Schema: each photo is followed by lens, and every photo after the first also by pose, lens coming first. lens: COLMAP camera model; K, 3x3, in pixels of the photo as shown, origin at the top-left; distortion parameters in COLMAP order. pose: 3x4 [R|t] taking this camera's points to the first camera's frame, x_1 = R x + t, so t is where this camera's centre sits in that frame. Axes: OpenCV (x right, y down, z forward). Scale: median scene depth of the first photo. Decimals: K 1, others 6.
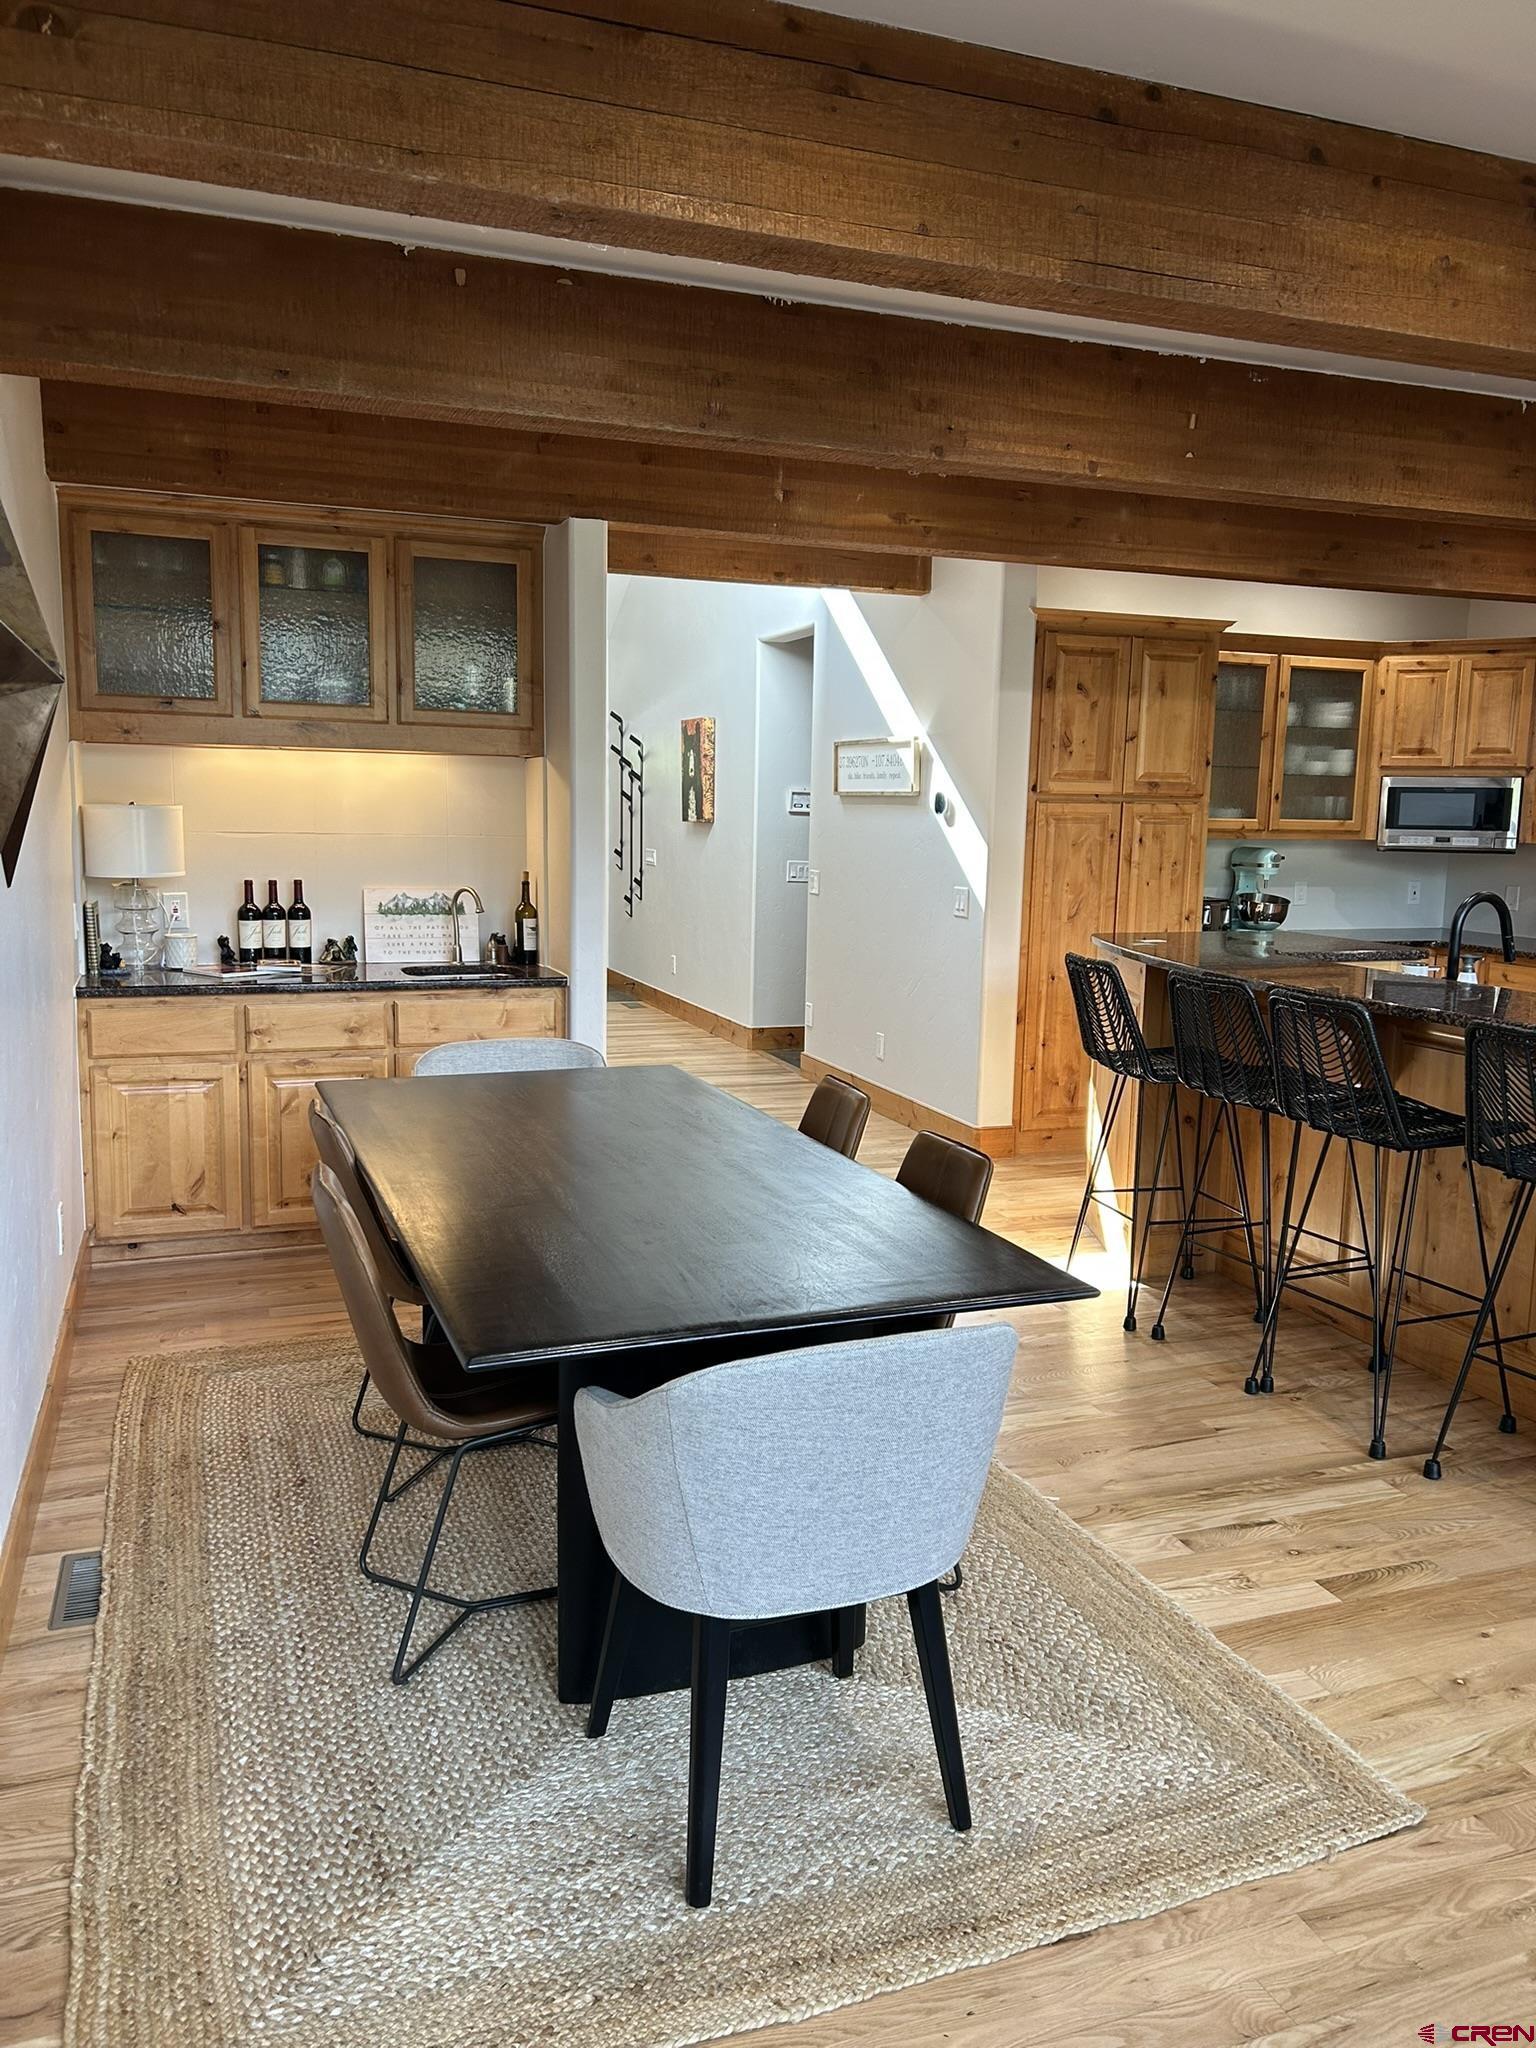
lens RADIAL K [[1536.4, 0, 771.3], [0, 1536.4, 1035.4], [0, 0, 1]] dist [0.019765, -0.008474]
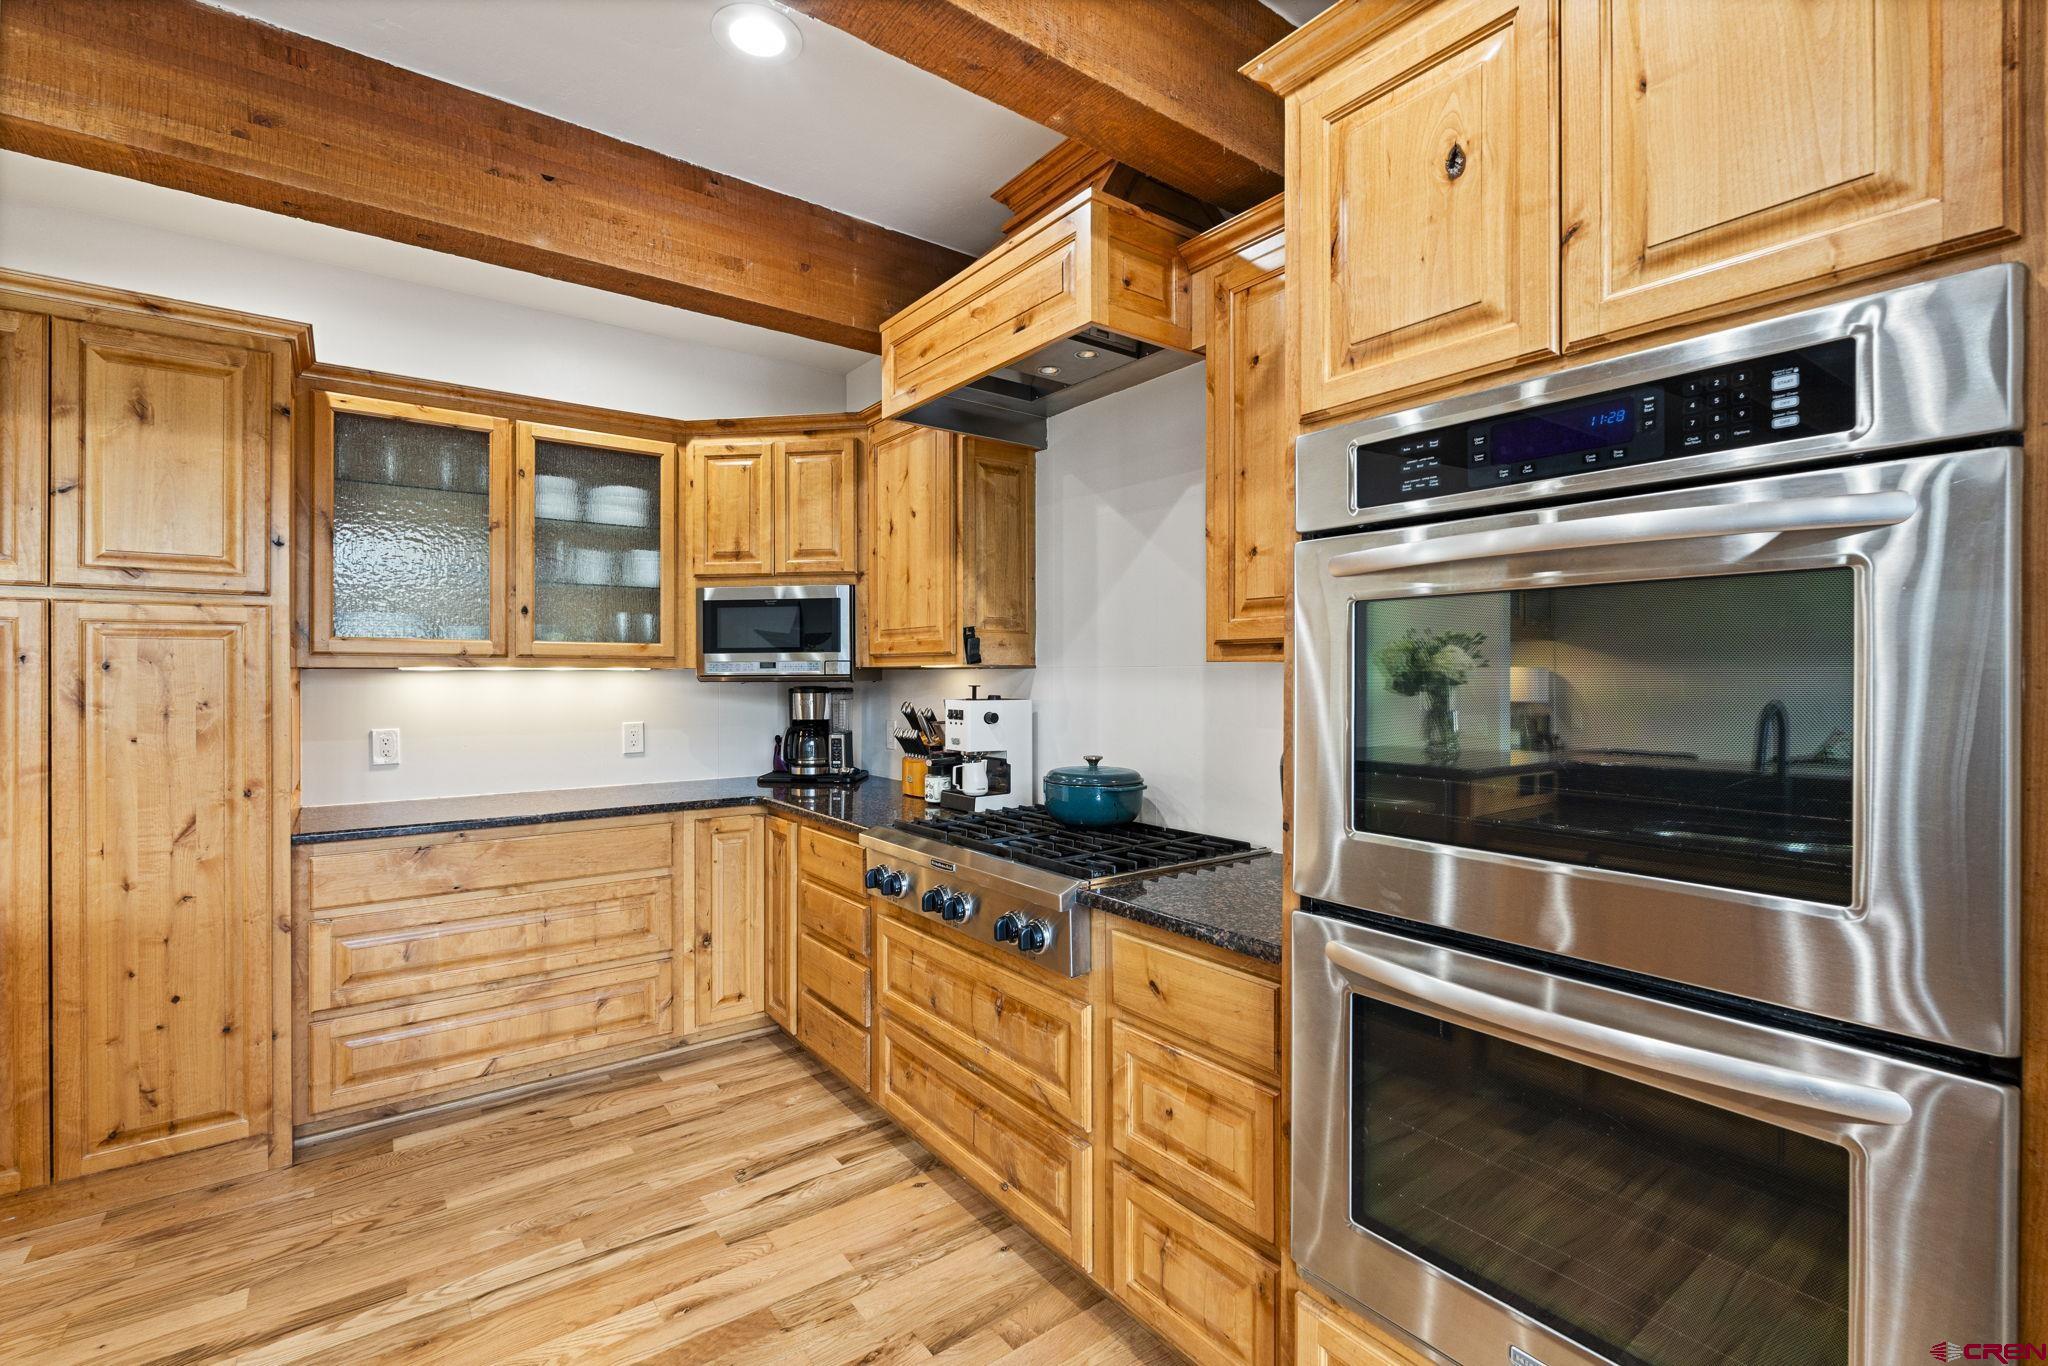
lens RADIAL K [[900.6, 0, 1025.7], [0, 900.6, 672.6], [0, 0, 1]] dist [-0.002301, 0.000284]
pose [[0.957037, -0.020897, 0.289213, 0.593183], [0.064424, 0.987795, -0.141813, -0.068753], [-0.282720, 0.154352, 0.946702, 0.735681]]
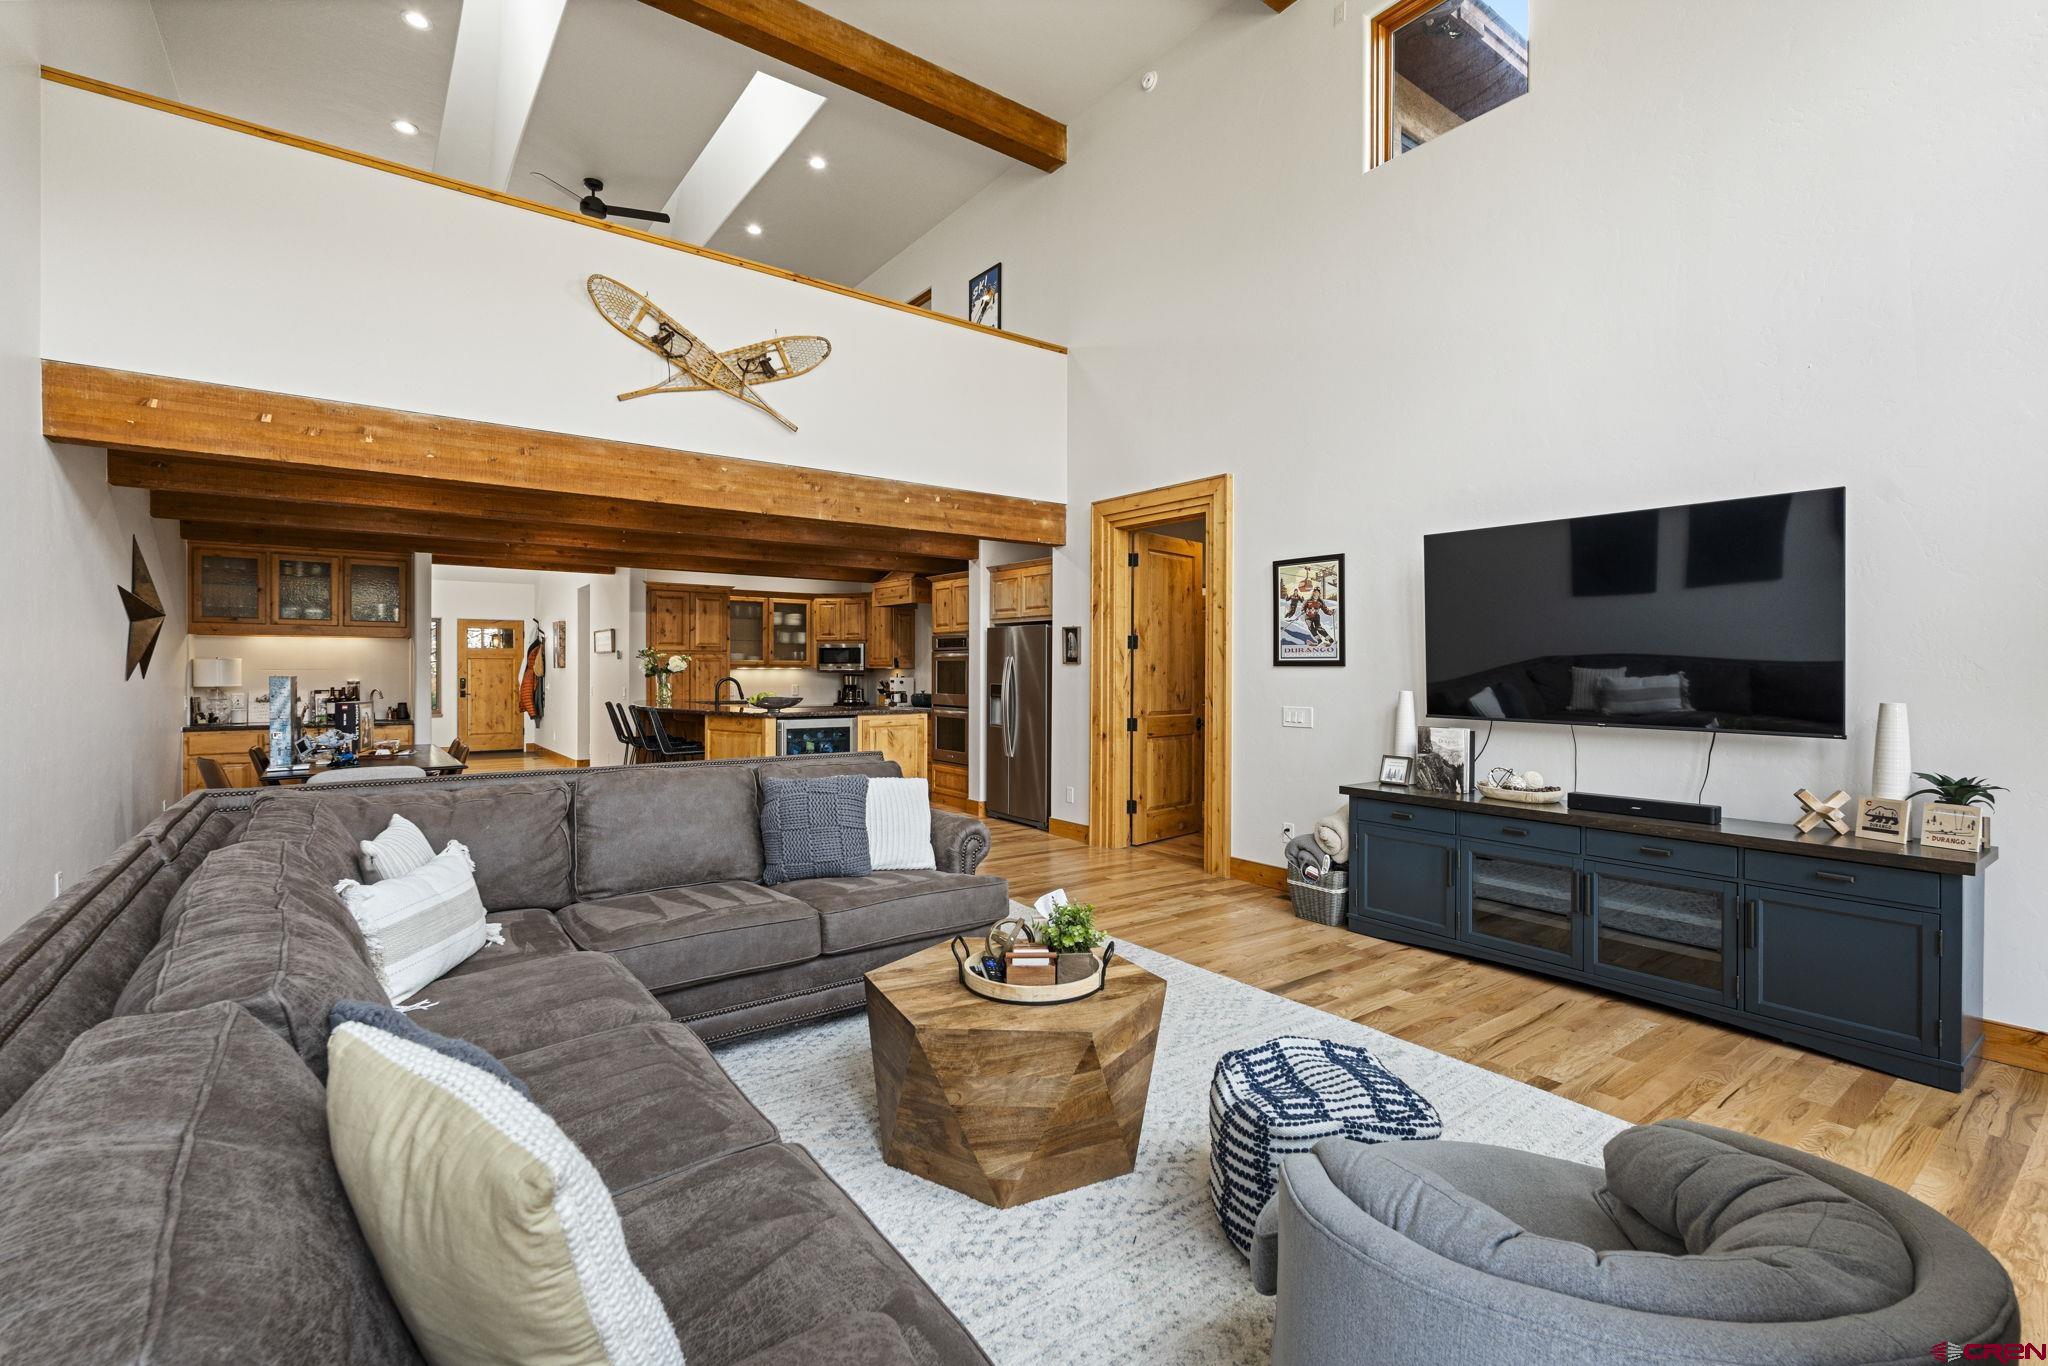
lens RADIAL K [[900.6, 0, 1025.7], [0, 900.6, 672.6], [0, 0, 1]] dist [-0.002301, 0.000284]
pose [[0.958615, -0.020193, 0.283990, 0.422601], [0.060599, 0.989097, -0.134222, 0.147012], [-0.278183, 0.145877, 0.949386, -0.741738]]
